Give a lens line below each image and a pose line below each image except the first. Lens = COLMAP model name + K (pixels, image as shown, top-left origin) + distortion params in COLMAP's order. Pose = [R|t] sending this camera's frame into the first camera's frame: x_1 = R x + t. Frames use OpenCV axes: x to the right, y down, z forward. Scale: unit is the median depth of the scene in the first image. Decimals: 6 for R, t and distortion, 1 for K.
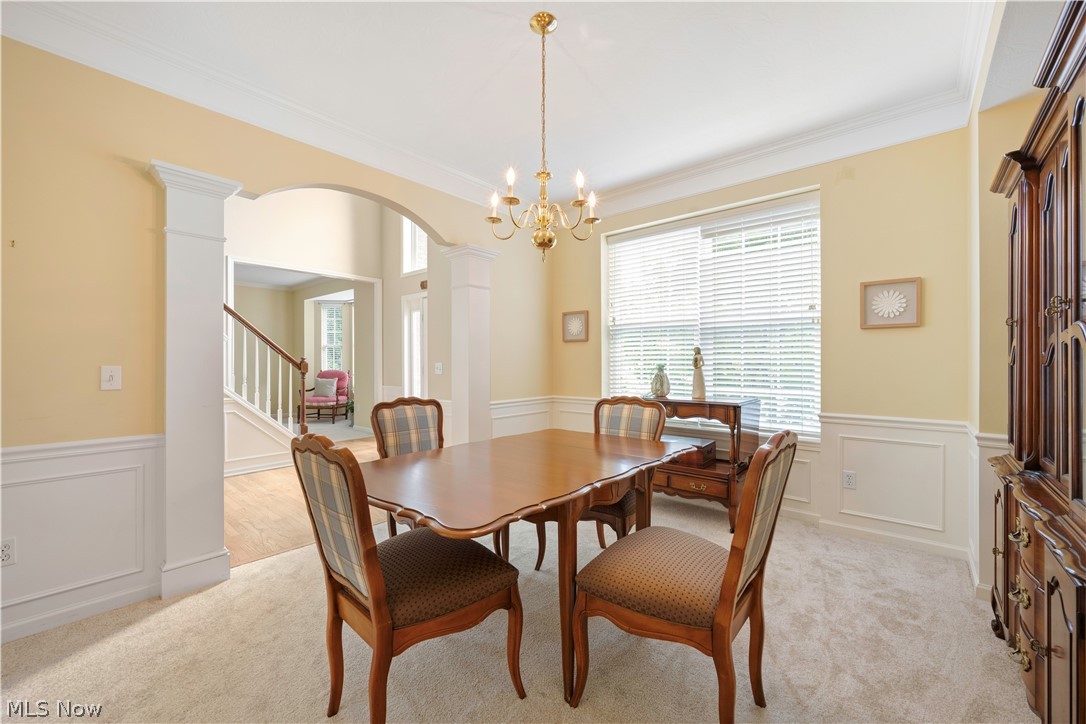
lens RADIAL K [[434.2, 0, 544.9], [0, 434.2, 363.9], [0, 0, 1]] dist [0.000356, -0.000185]
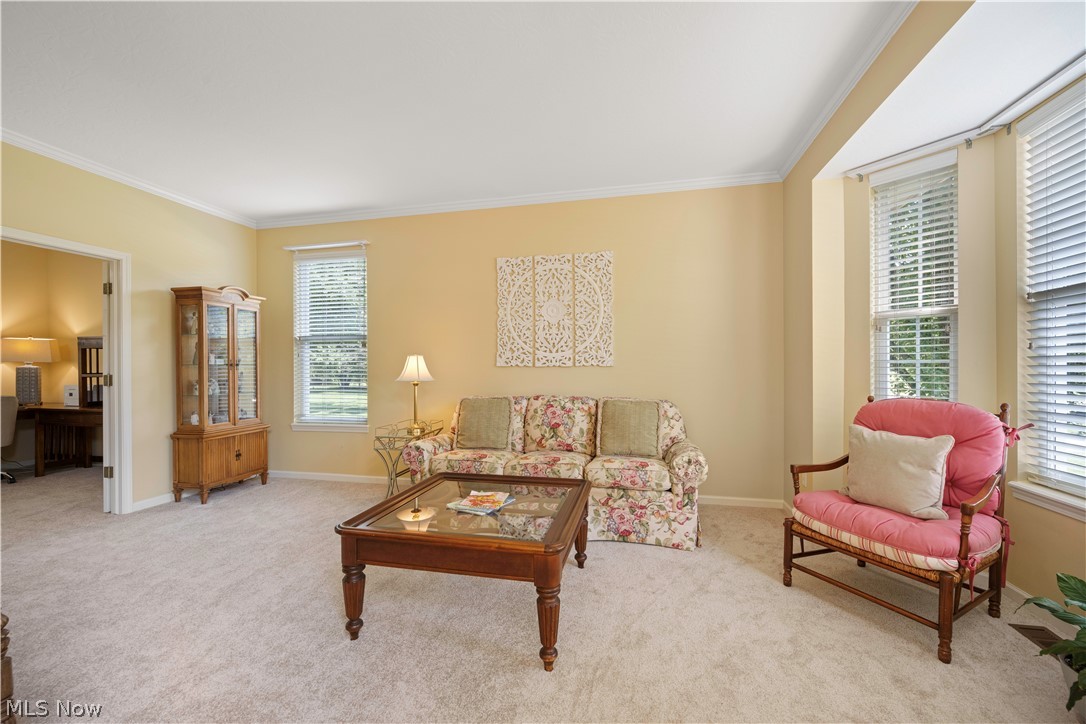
lens RADIAL K [[434.2, 0, 548.7], [0, 434.2, 367.5], [0, 0, 1]] dist [0.000356, -0.000185]
pose [[0.479695, -0.000375, -0.877435, -0.376462], [-0.002076, 0.999997, -0.001562, -0.004103], [0.877433, 0.002571, 0.479693, 0.696613]]
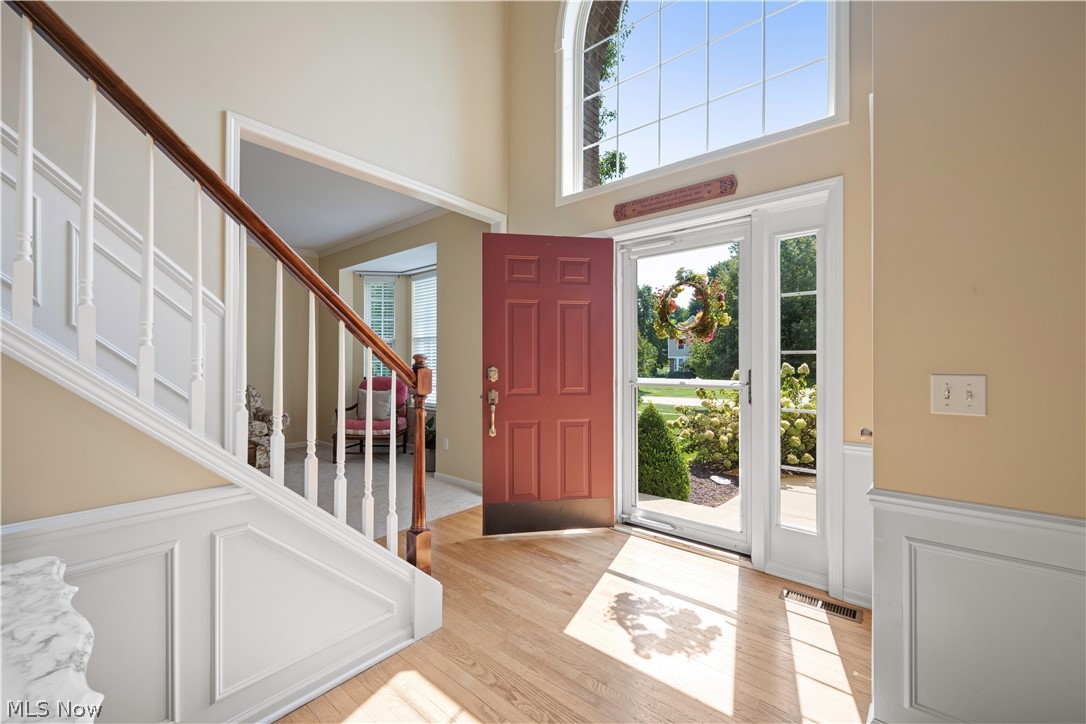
lens RADIAL K [[434.2, 0, 543.9], [0, 434.2, 361.8], [0, 0, 1]] dist [0.000356, -0.000185]
pose [[0.999842, 0.002371, 0.017617, -0.268098], [-0.002248, 0.999973, -0.007010, -0.004529], [-0.017634, 0.006969, 0.999820, 0.358744]]
